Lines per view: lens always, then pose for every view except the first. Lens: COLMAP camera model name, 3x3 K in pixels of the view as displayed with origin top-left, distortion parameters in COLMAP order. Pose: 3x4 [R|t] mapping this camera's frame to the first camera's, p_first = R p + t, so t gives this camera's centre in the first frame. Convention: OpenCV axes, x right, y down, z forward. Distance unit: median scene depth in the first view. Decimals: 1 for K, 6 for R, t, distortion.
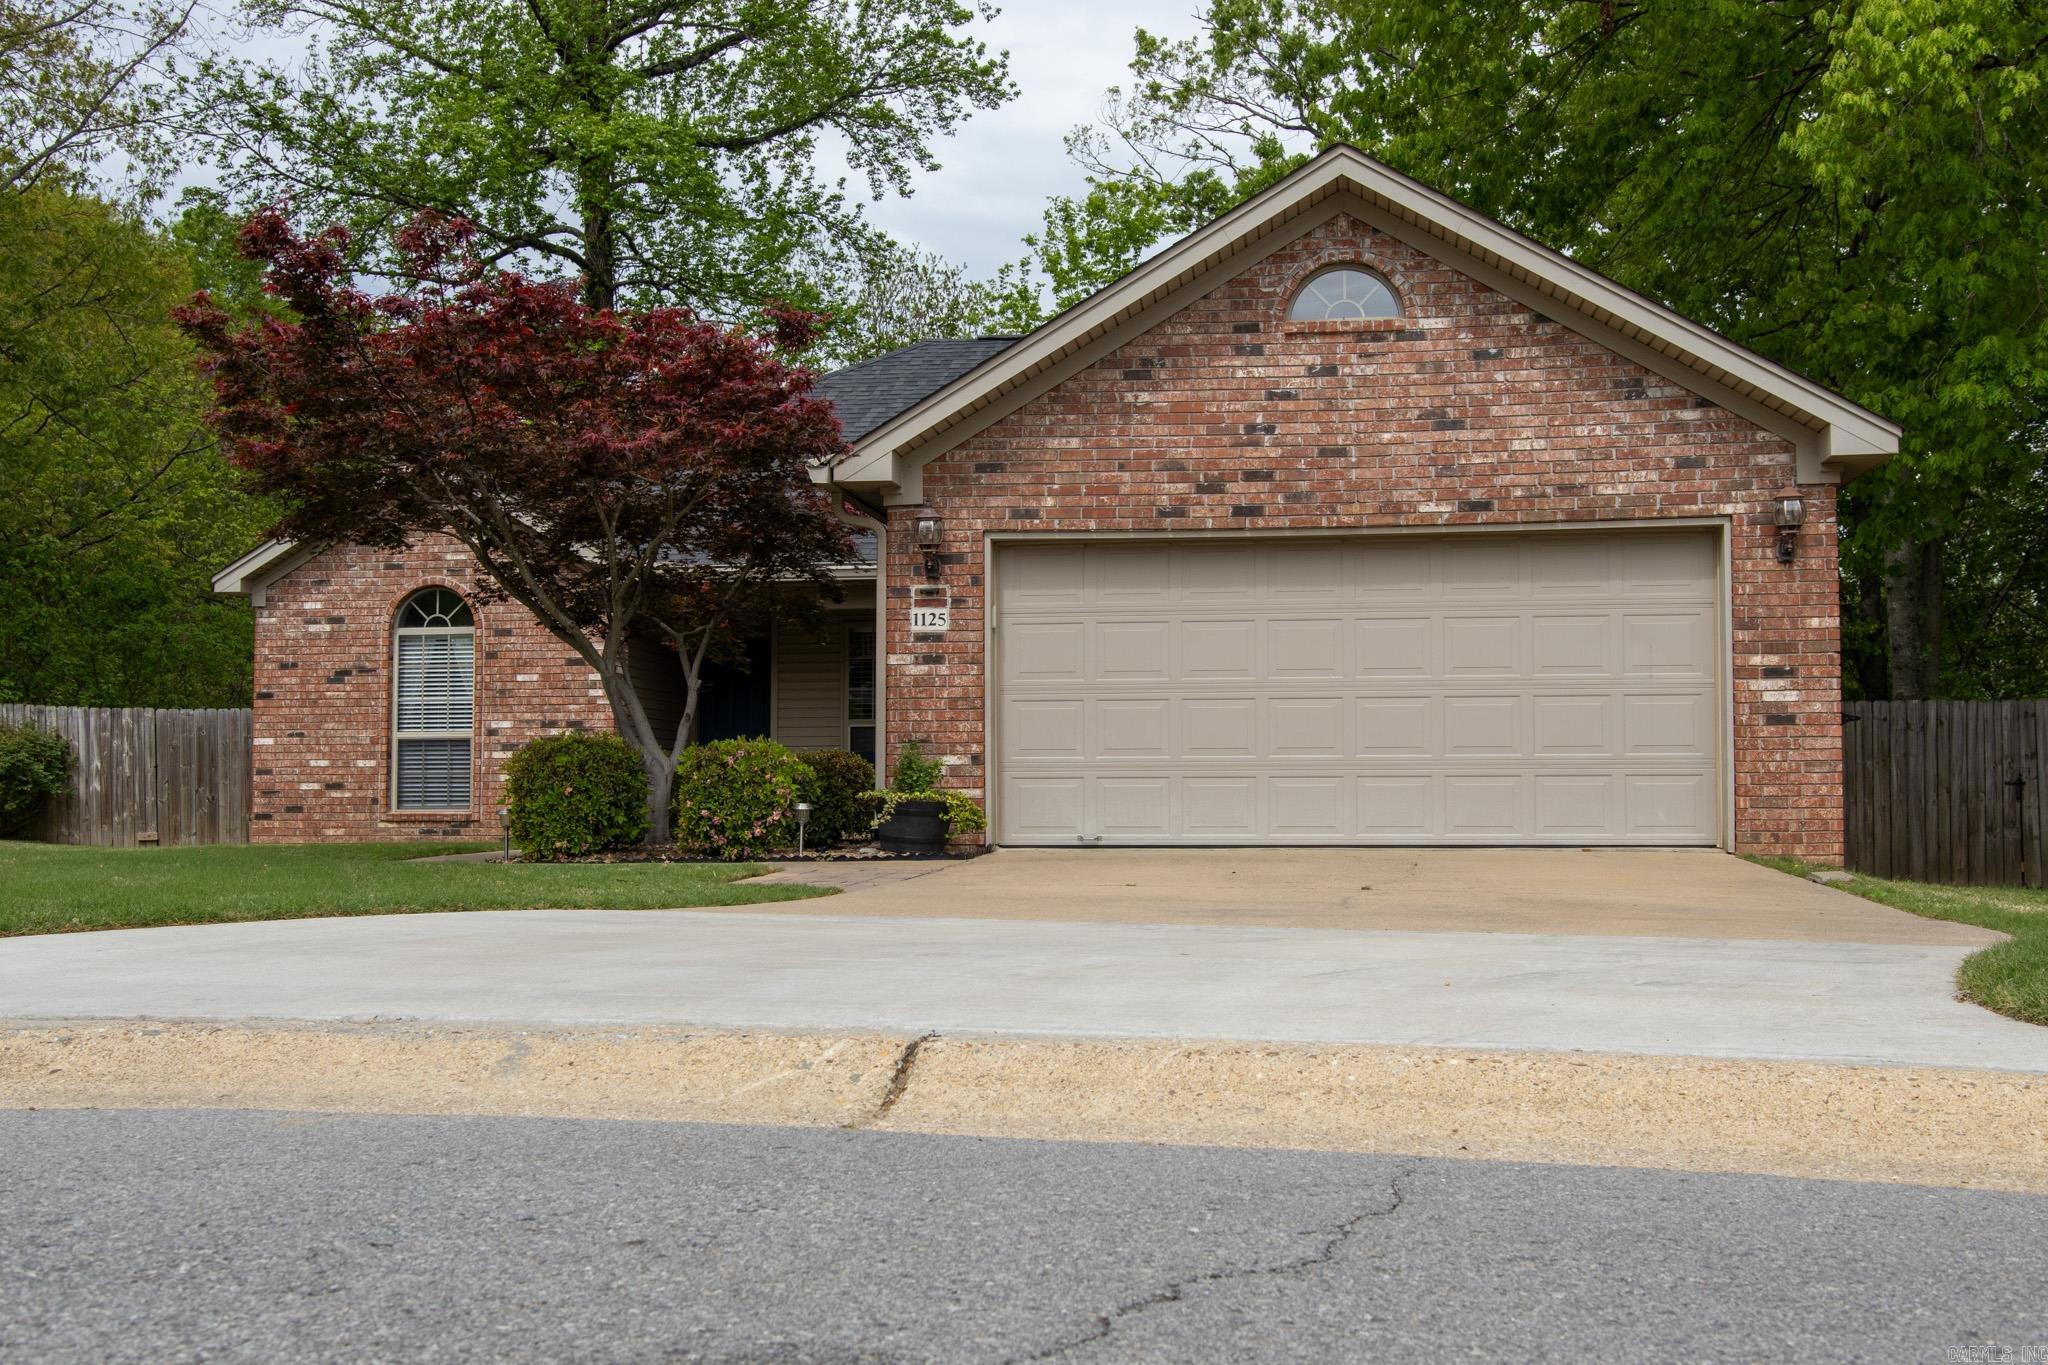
lens RADIAL K [[2234.9, 0, 1024.3], [0, 2234.9, 688.7], [0, 0, 1]] dist [0.001876, 0.000000]
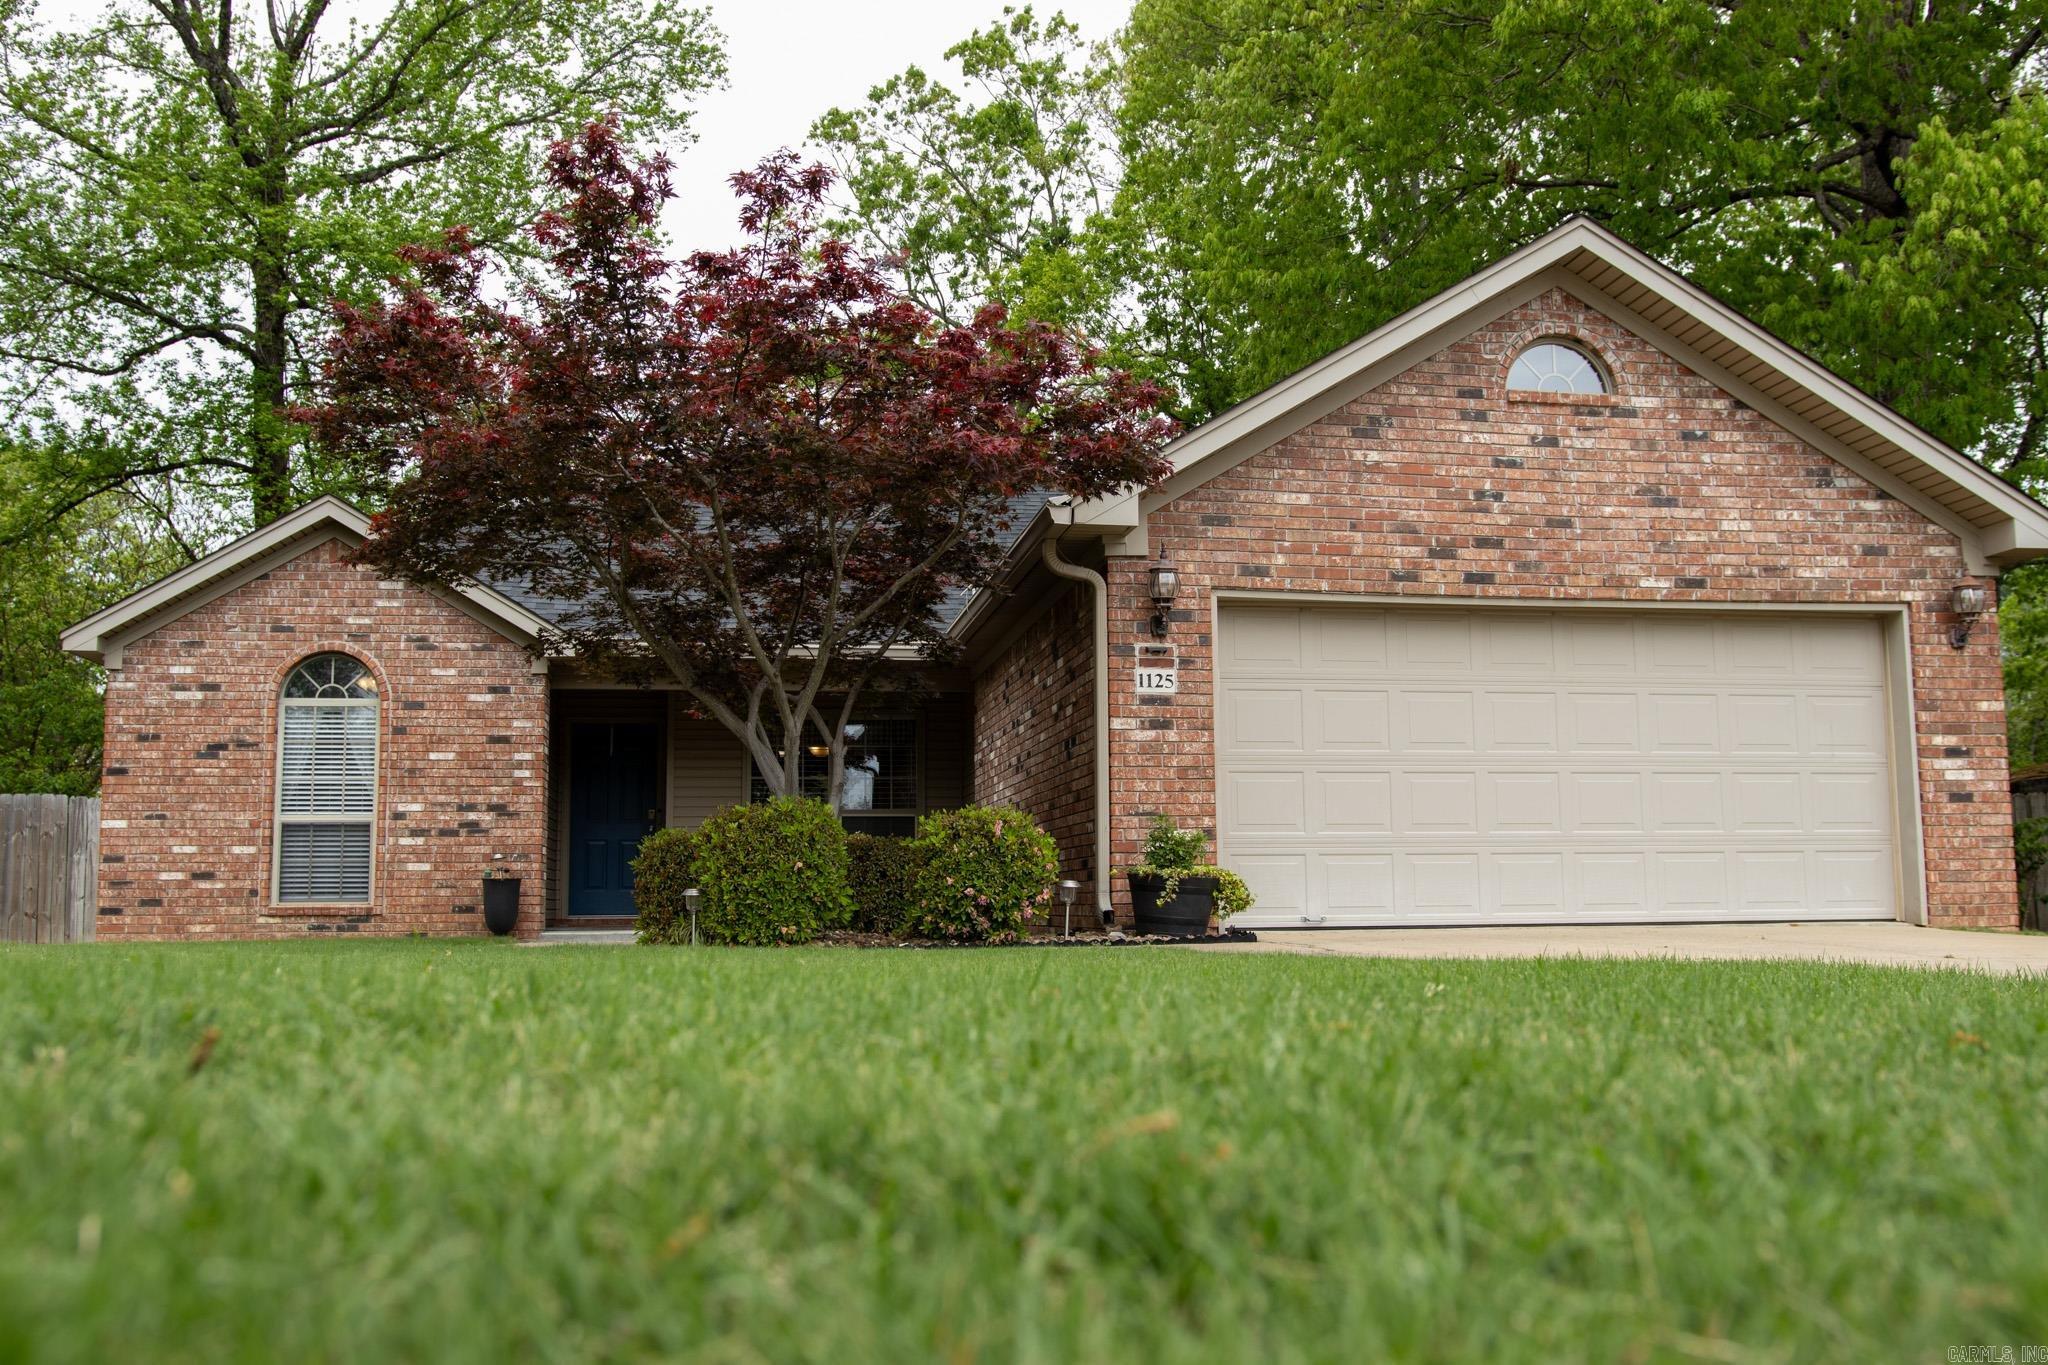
lens RADIAL K [[1903.9, 0, 1021.3], [0, 1903.9, 679.4], [0, 0, 1]] dist [-0.034897, 0.000000]
pose [[0.950849, 0.031967, 0.308000, -0.338882], [-0.009444, 0.997188, -0.074339, 0.027325], [-0.309511, 0.067777, 0.948477, 0.279252]]
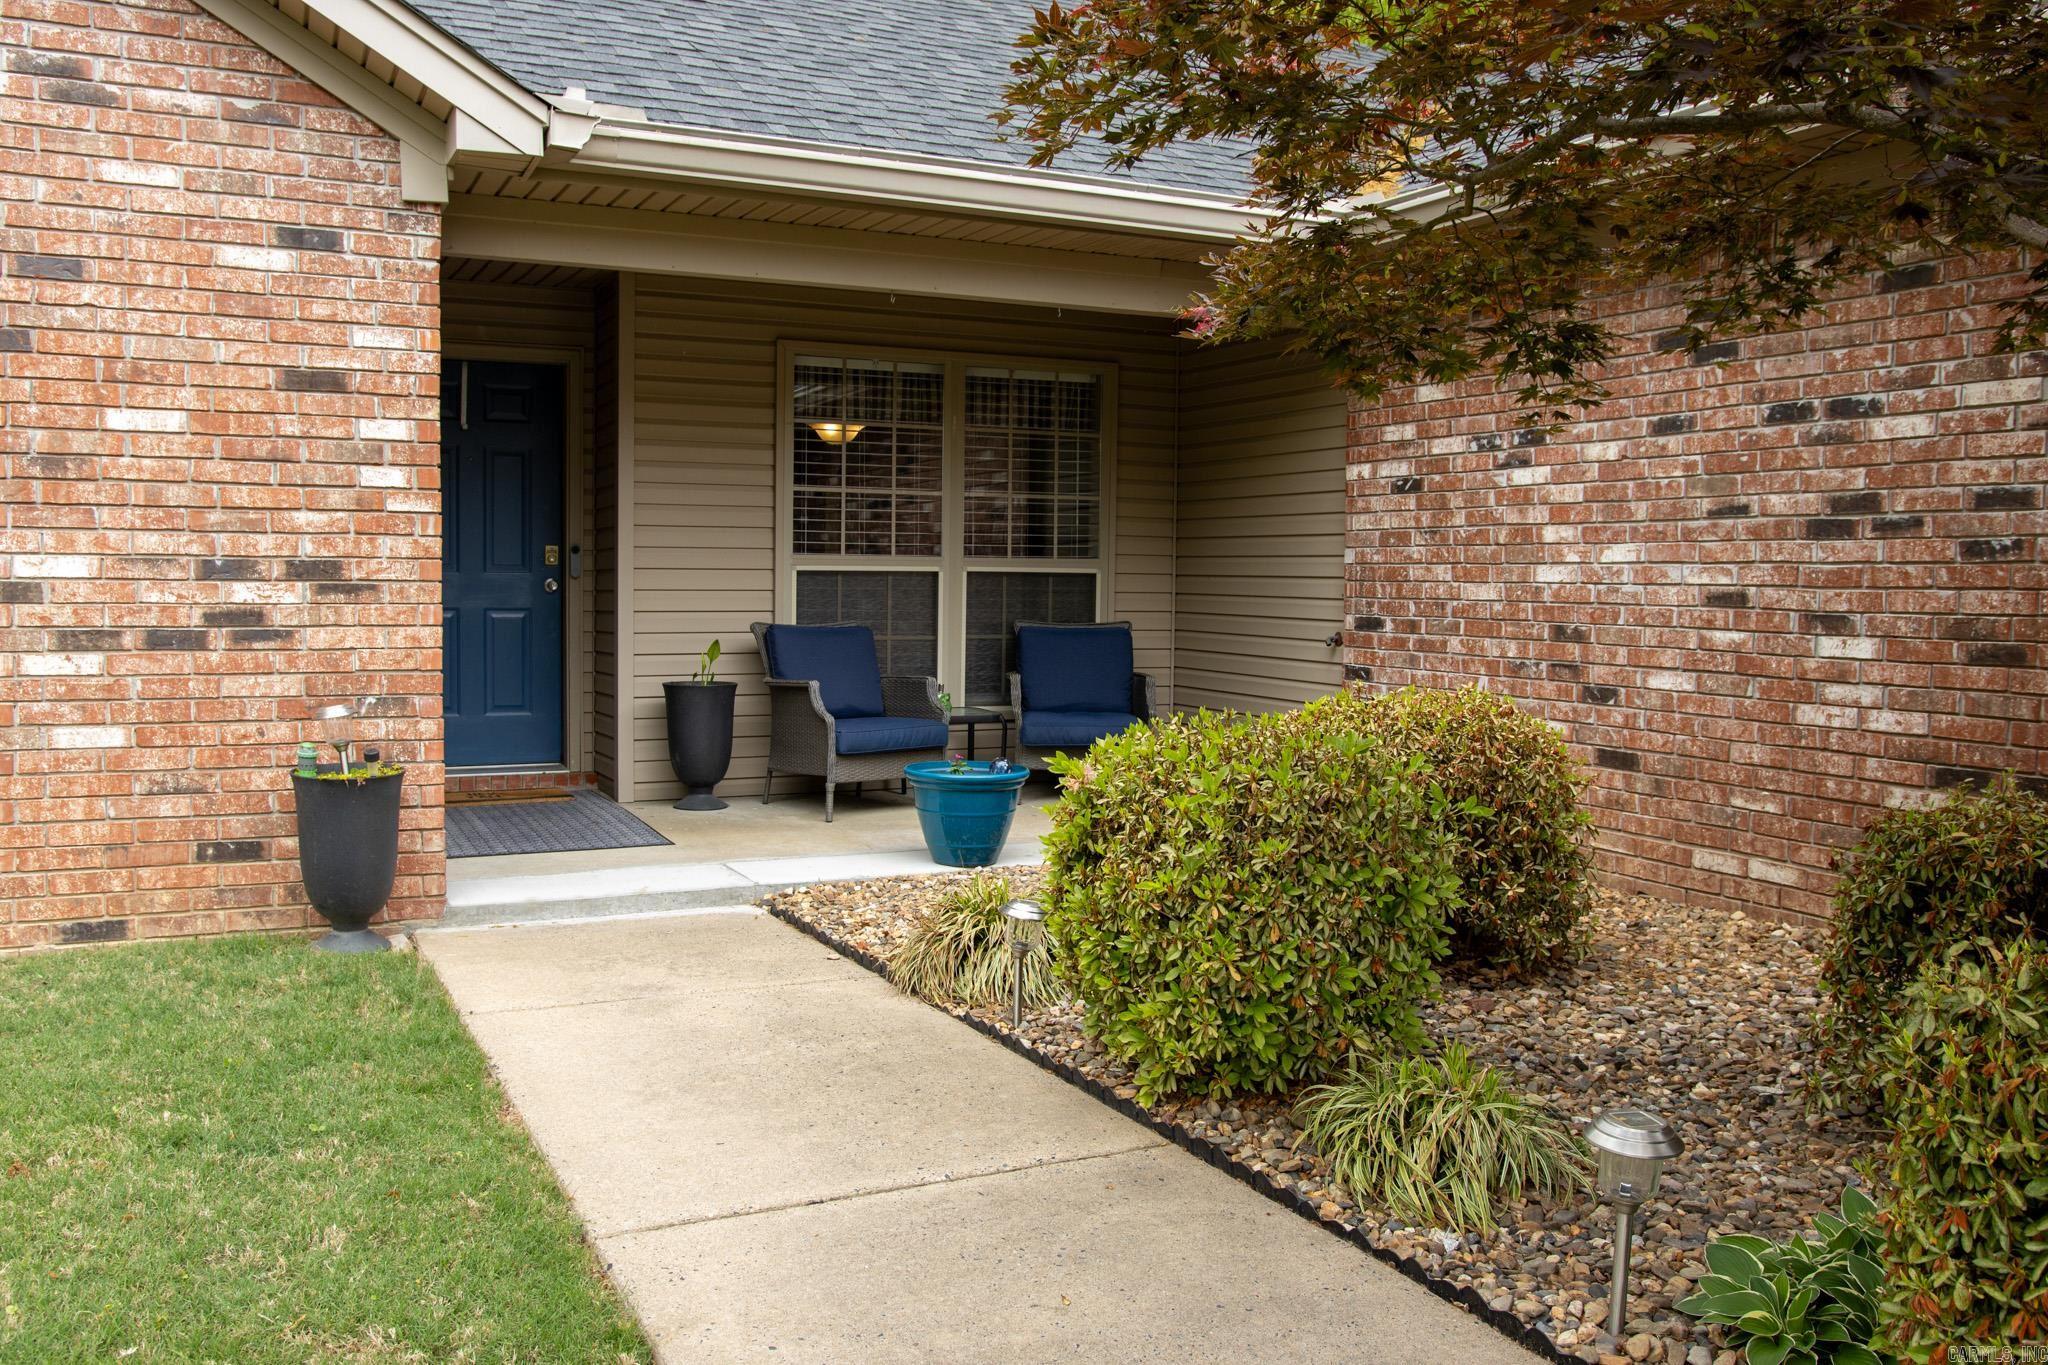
lens RADIAL K [[1703.3, 0, 1031.3], [0, 1703.3, 686.8], [0, 0, 1]] dist [-0.081812, 0.068316]
pose [[0.823679, -0.022927, 0.566593, -0.363202], [-0.043798, 0.993625, 0.103877, 0.003590], [-0.565362, -0.110377, 0.817424, 1.046656]]
